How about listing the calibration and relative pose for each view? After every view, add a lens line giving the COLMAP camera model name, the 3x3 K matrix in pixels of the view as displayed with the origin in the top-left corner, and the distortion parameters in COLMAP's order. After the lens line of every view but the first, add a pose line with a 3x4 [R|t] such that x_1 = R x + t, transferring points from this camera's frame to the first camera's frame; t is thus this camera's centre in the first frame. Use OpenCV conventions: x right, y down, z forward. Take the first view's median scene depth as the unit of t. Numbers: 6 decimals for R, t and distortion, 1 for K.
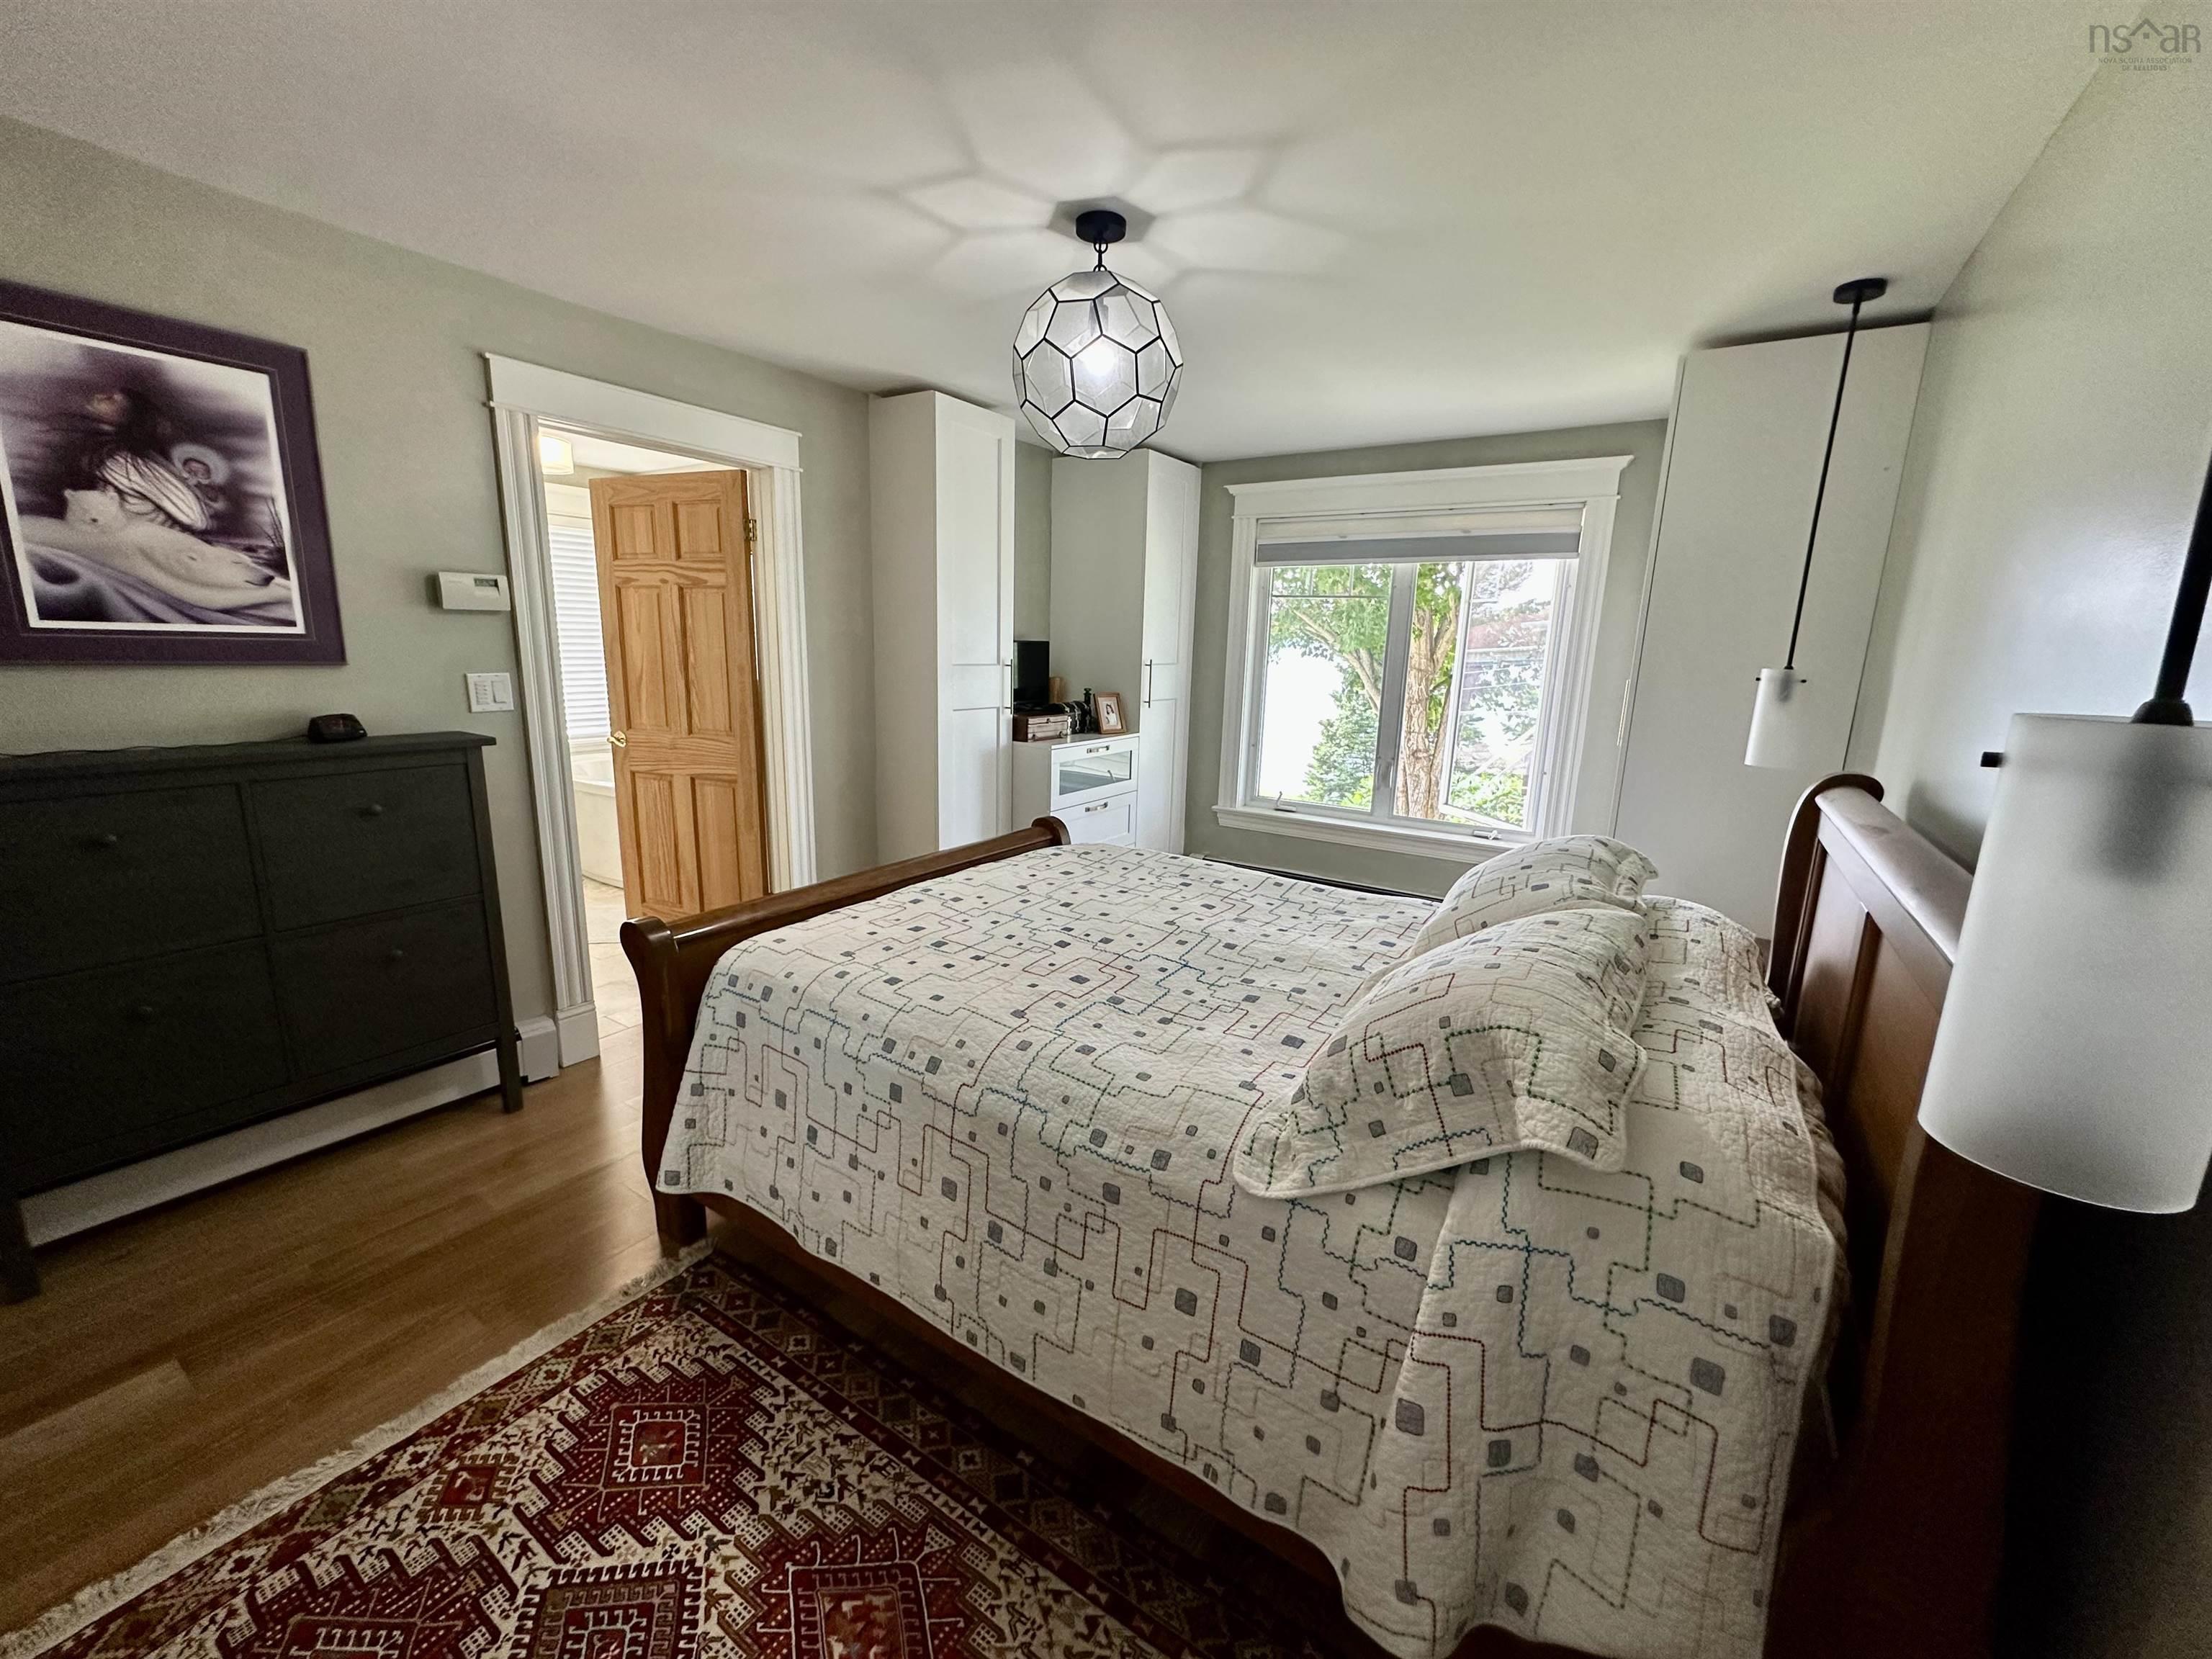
lens RADIAL K [[893.7, 0, 1106.0], [0, 893.7, 829.5], [0, 0, 1]] dist [-0.001373, -0.000060]
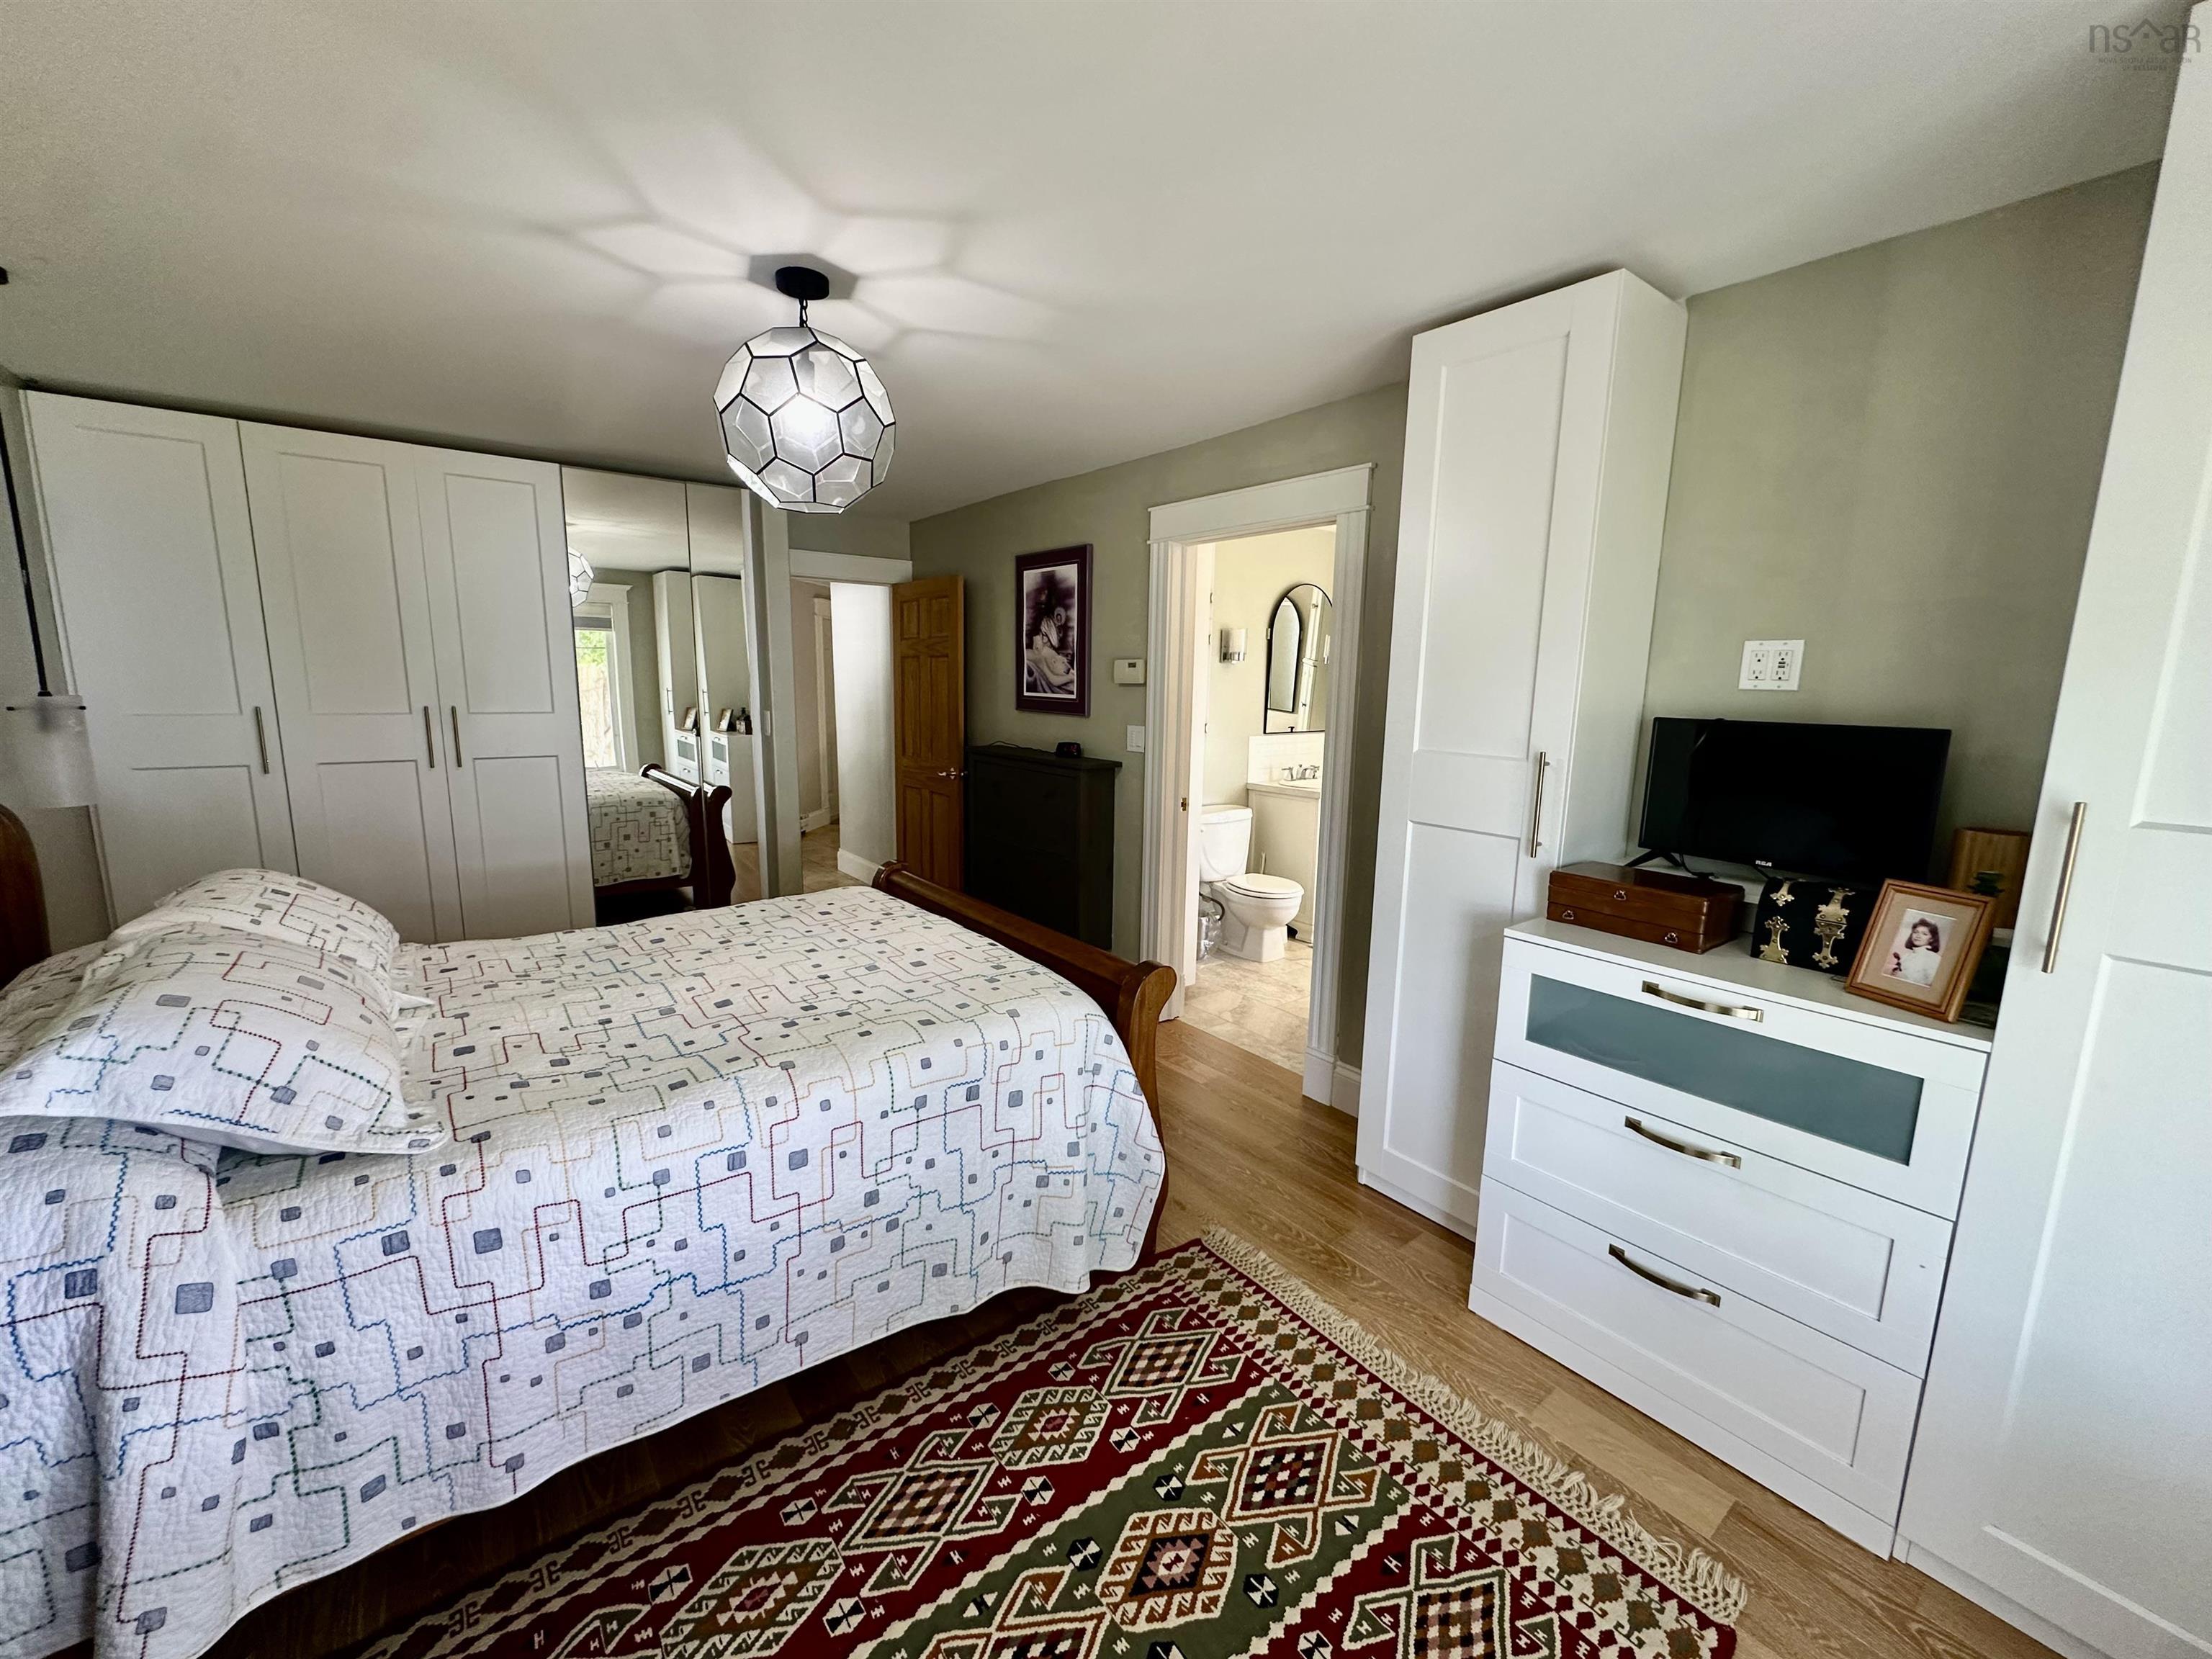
lens RADIAL K [[893.7, 0, 1106.0], [0, 893.7, 829.5], [0, 0, 1]] dist [-0.001373, -0.000060]
pose [[-0.335986, 0.125354, -0.933488, 0.876062], [-0.221172, 0.952890, 0.207565, -0.376848], [0.915531, 0.276200, -0.292433, 1.758229]]
